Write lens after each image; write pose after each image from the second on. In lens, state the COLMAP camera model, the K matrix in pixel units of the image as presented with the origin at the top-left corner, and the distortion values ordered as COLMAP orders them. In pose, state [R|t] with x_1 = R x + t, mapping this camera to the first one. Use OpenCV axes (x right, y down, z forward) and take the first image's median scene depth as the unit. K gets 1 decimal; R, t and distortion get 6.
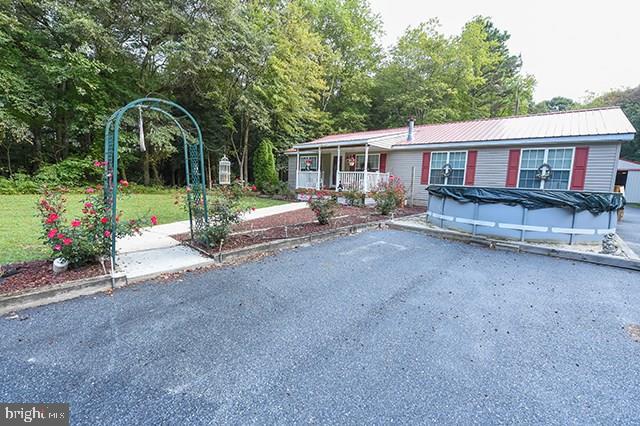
lens RADIAL K [[278.0, 0, 320.0], [0, 278.0, 213.0], [0, 0, 1]] dist [-0.004511, -0.000481]
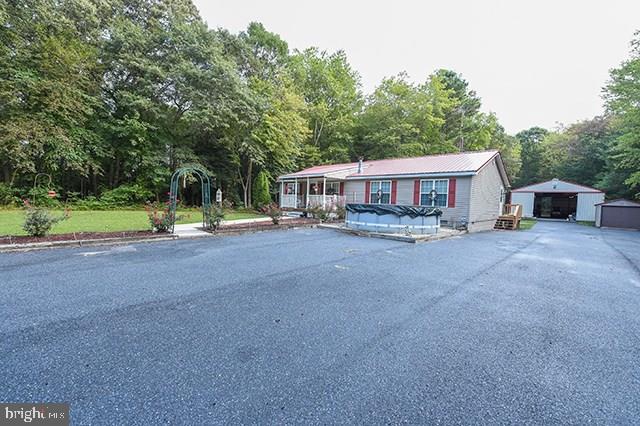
lens RADIAL K [[270.0, 0, 320.0], [0, 270.0, 213.0], [0, 0, 1]] dist [0.000985, 0.000096]
pose [[0.999281, 0.000920, -0.037892, 0.160641], [-0.003864, 0.996969, -0.077702, 0.044749], [0.037706, 0.077793, 0.996256, -0.327564]]
